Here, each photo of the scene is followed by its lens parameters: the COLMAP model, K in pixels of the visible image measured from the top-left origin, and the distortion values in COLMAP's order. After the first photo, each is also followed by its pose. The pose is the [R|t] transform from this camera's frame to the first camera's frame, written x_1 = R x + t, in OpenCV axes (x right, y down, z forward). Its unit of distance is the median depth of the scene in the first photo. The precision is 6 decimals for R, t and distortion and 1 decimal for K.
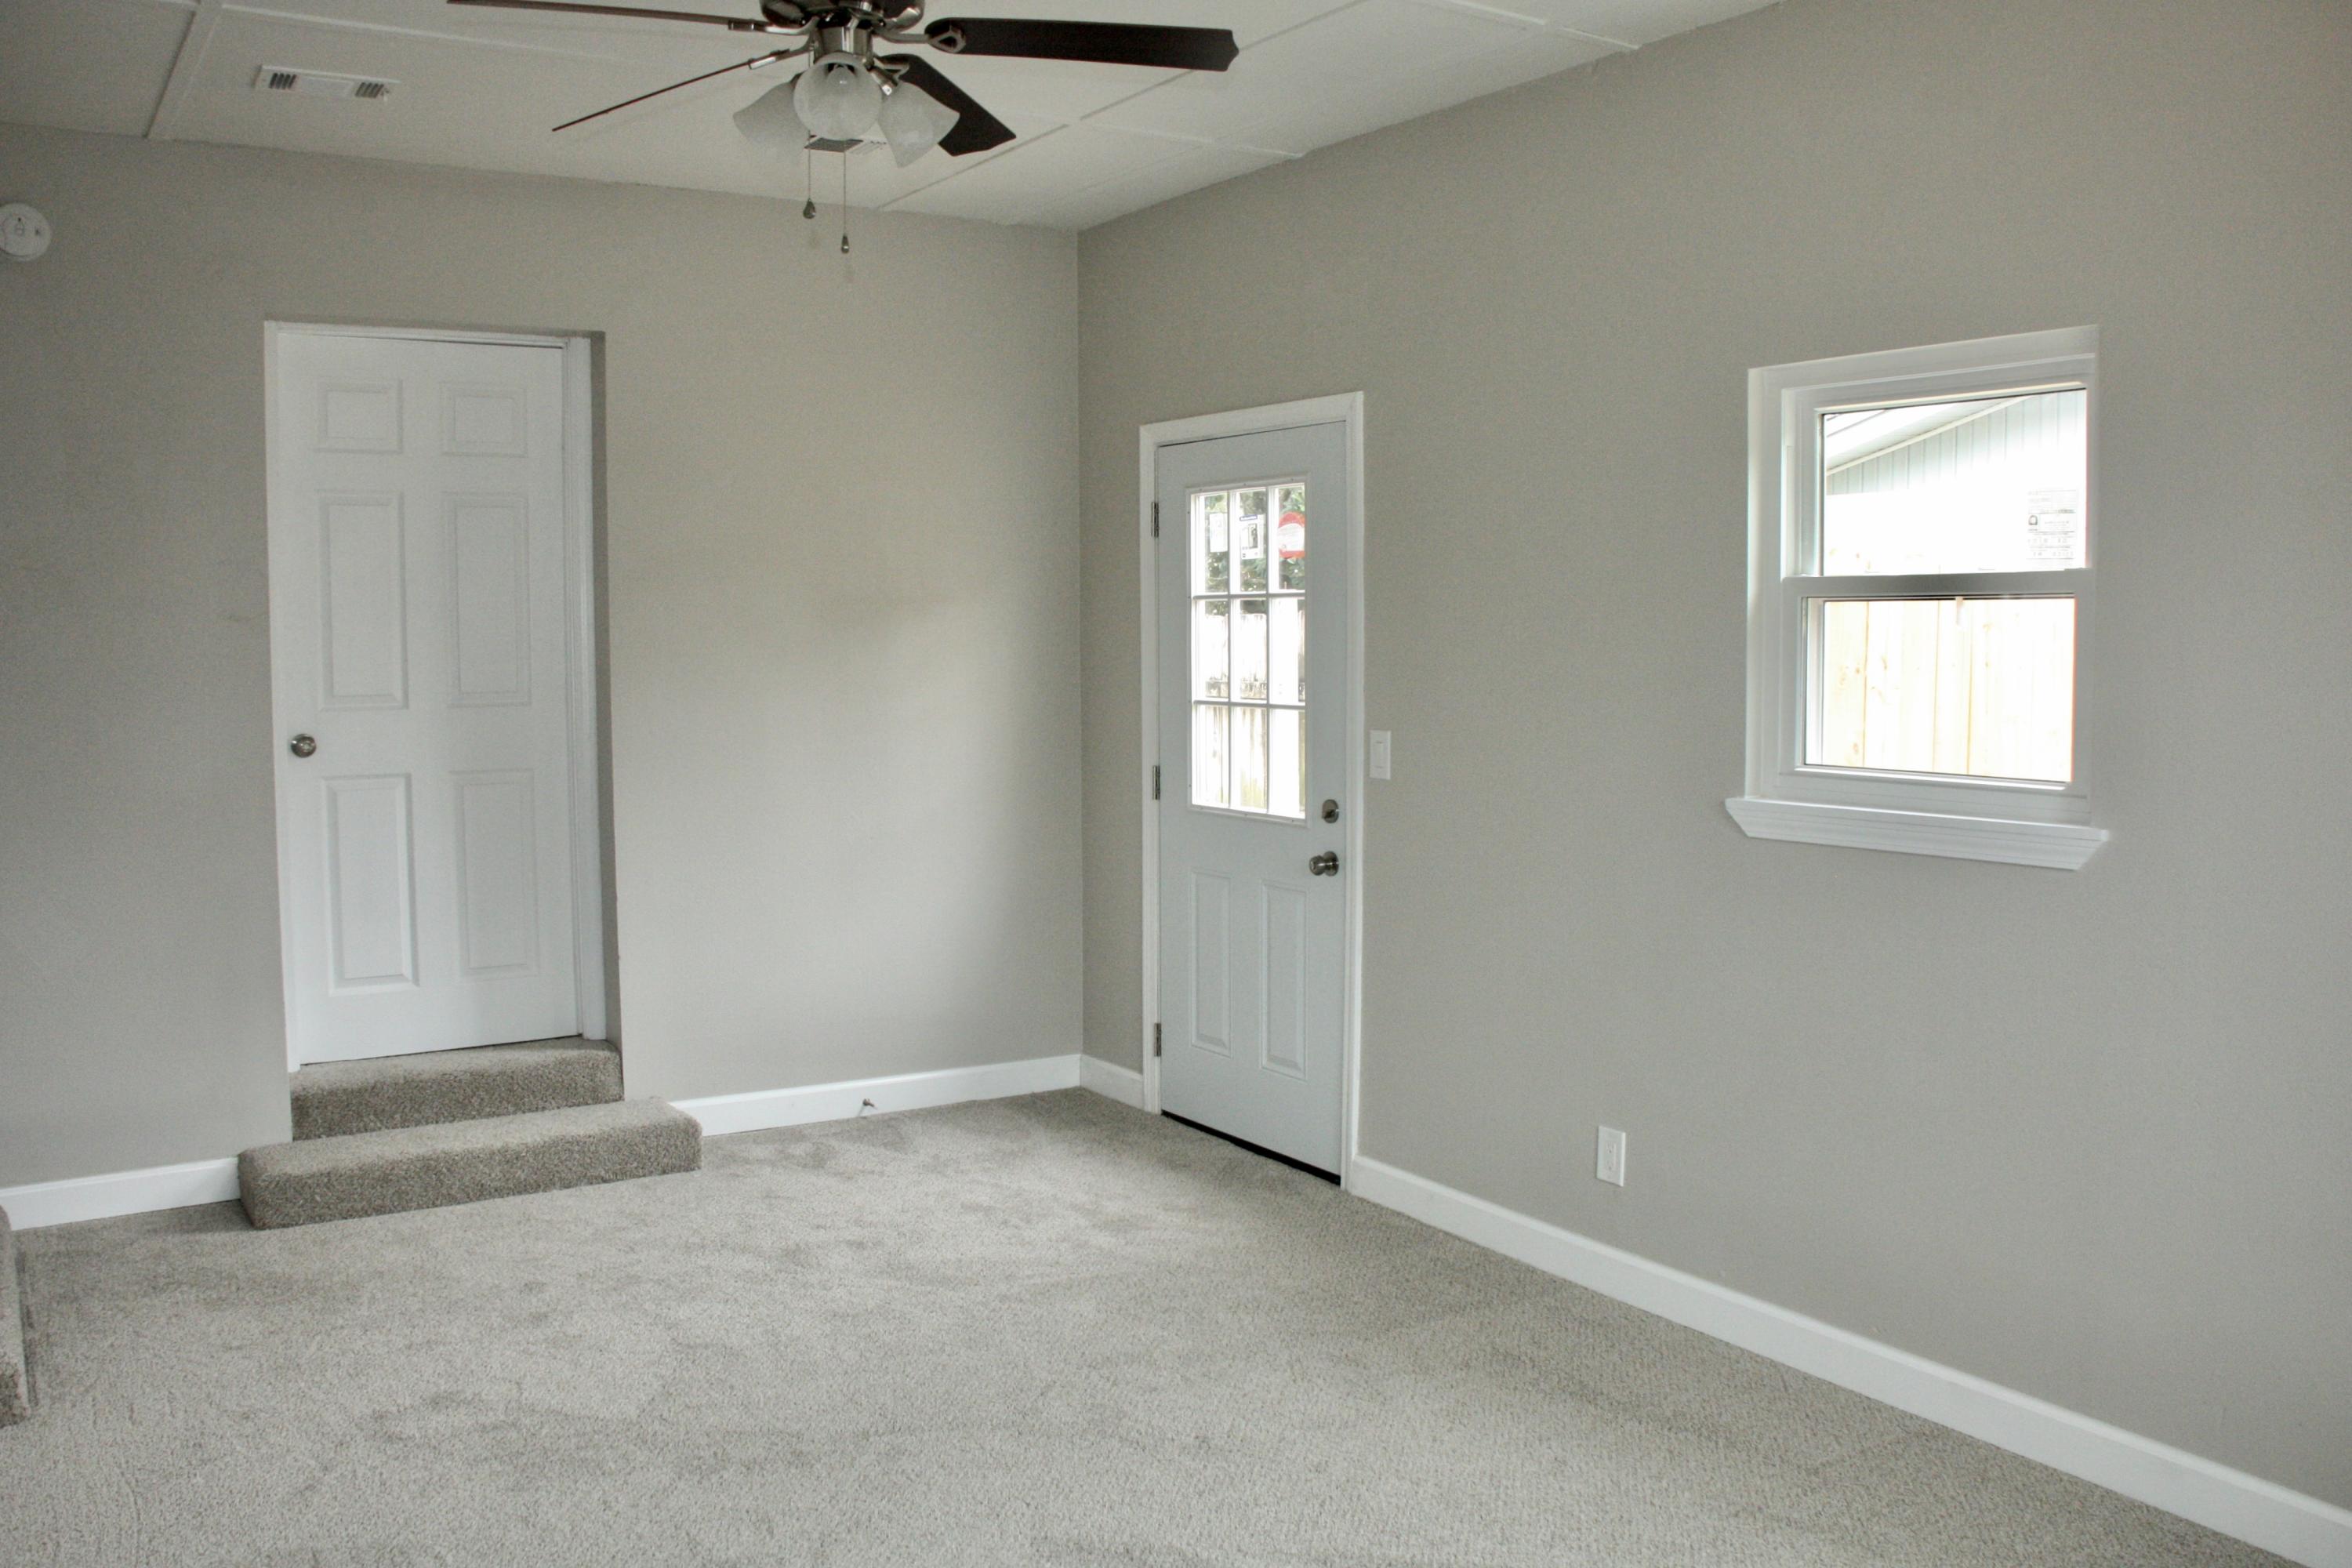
lens RADIAL K [[1938.7, 0, 1176.0], [0, 1938.7, 784.0], [0, 0, 1]] dist [-0.068473, 0.006187]
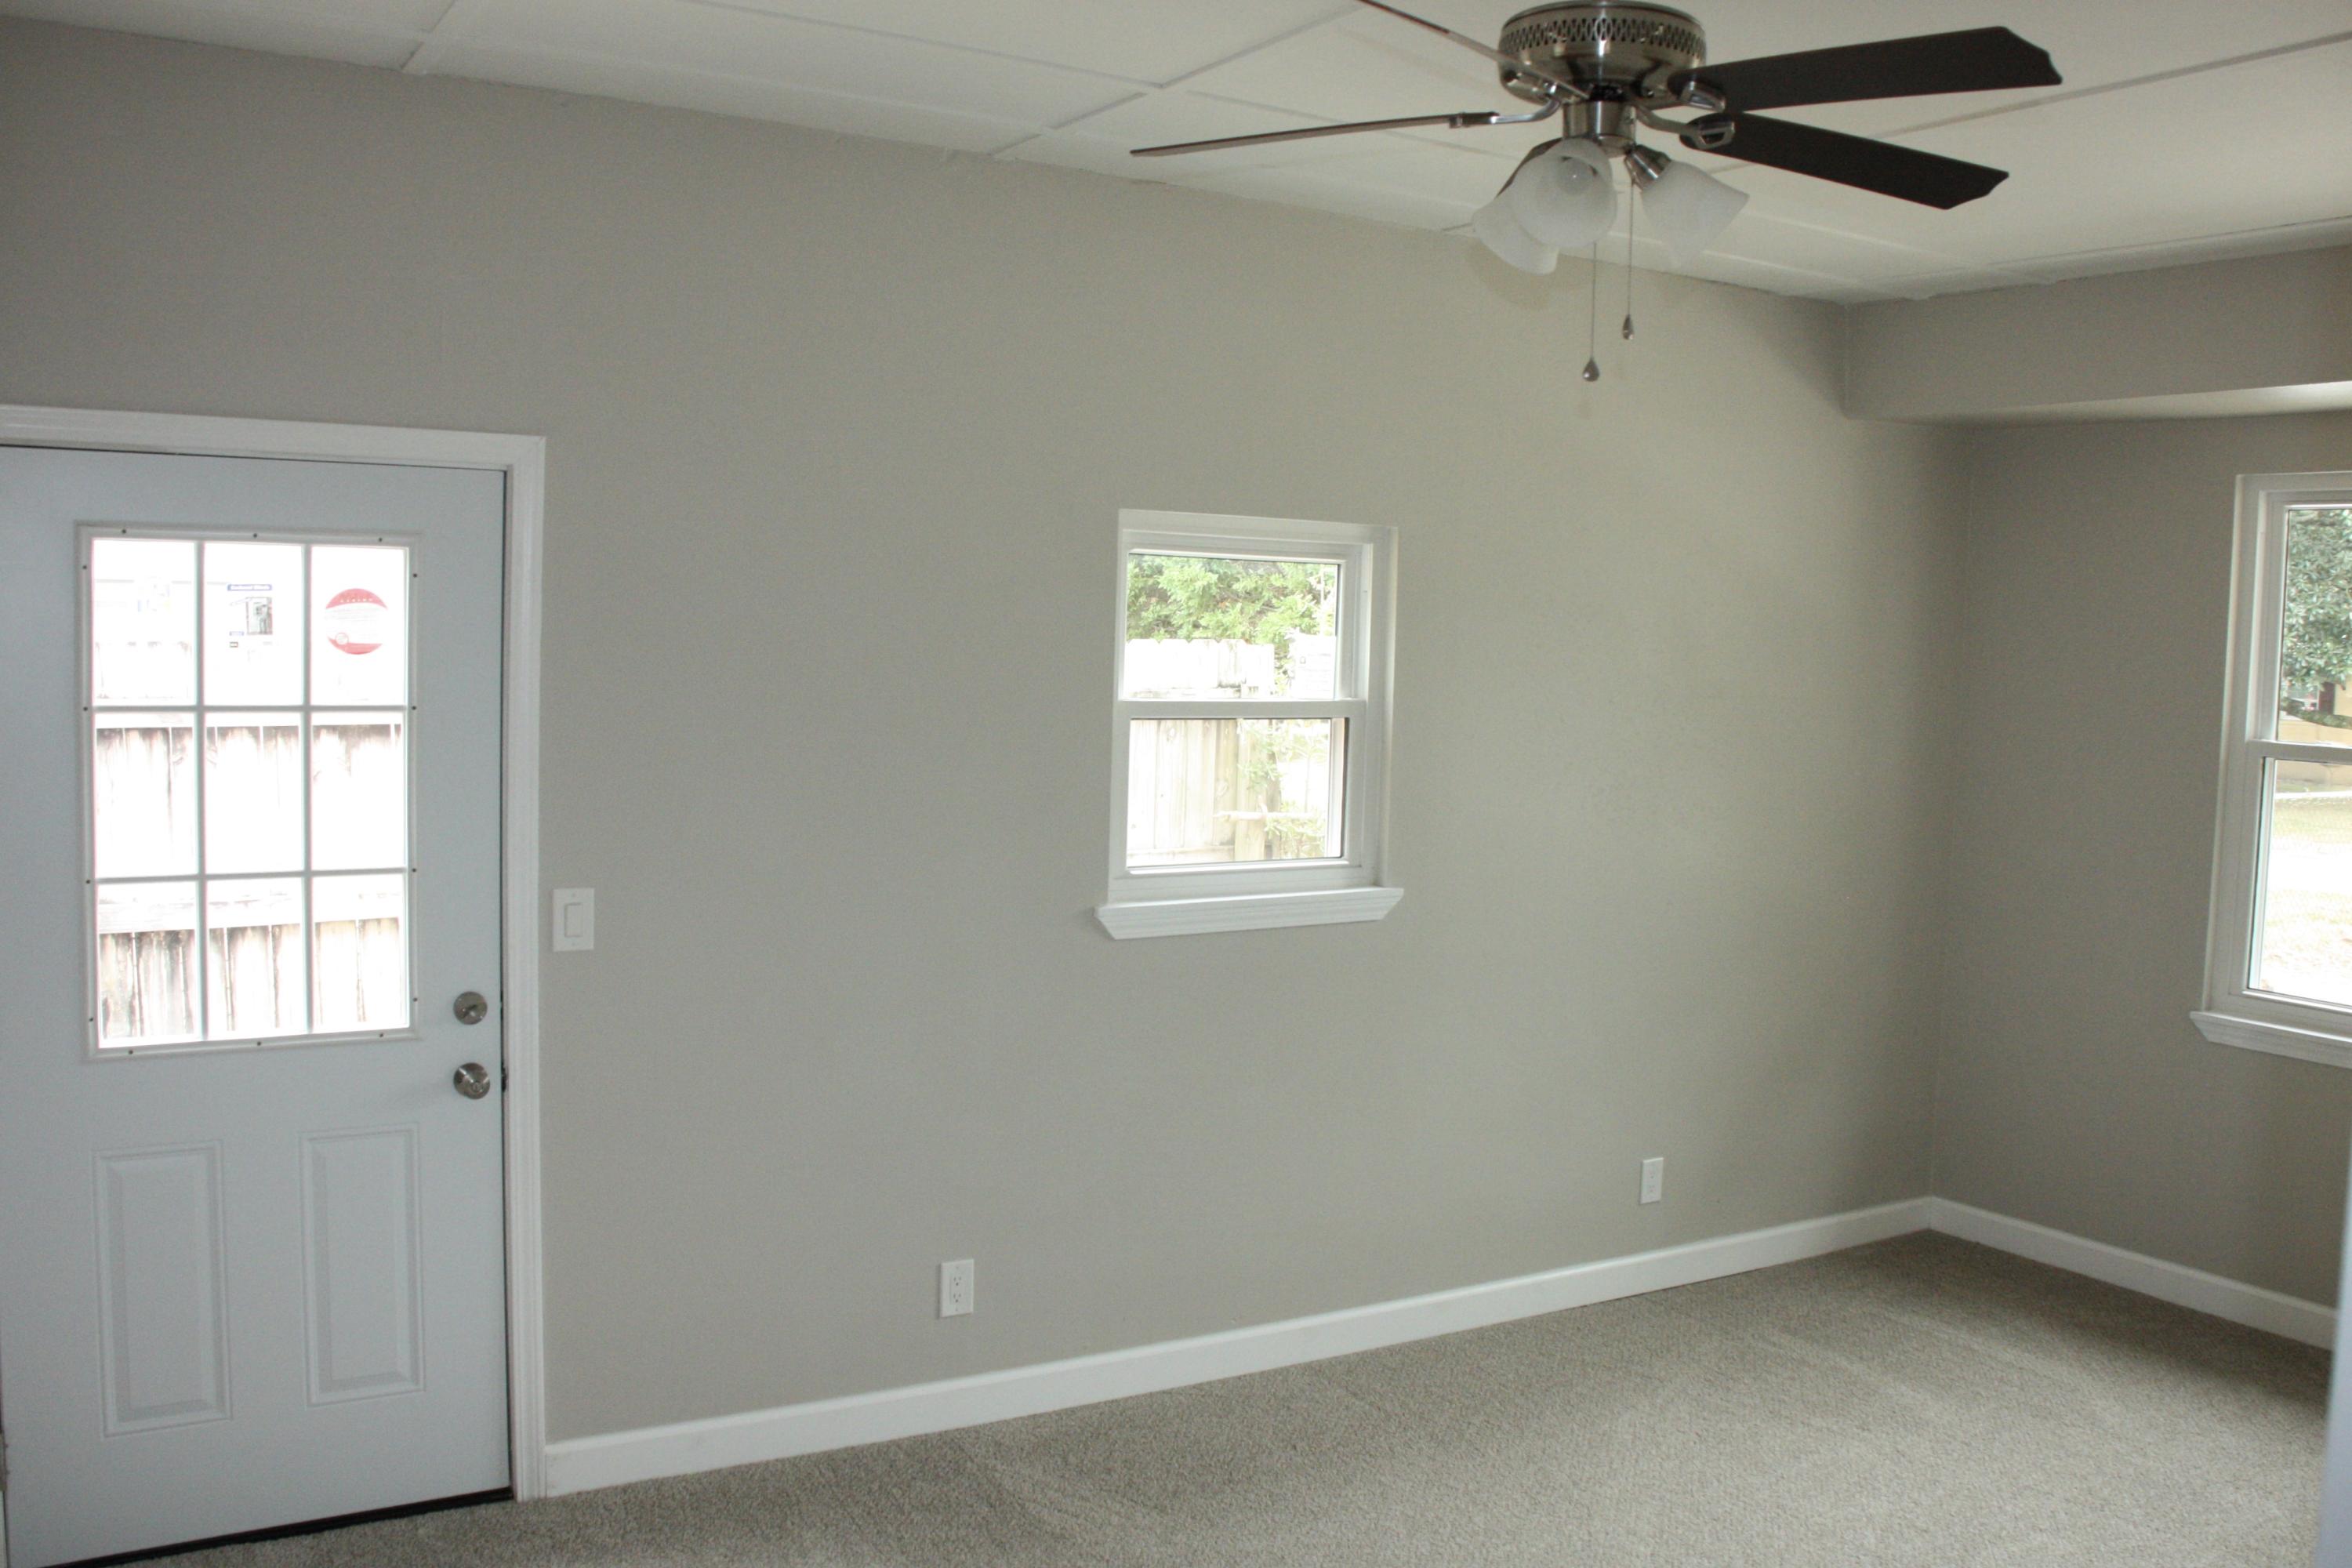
lens RADIAL K [[2056.8, 0, 1176.0], [0, 2056.8, 784.0], [0, 0, 1]] dist [-0.096877, 0.006773]
pose [[0.038822, -0.080020, 0.996037, -0.655611], [0.049202, 0.995732, 0.078077, -0.114558], [-0.998034, 0.045976, 0.042593, 0.701669]]
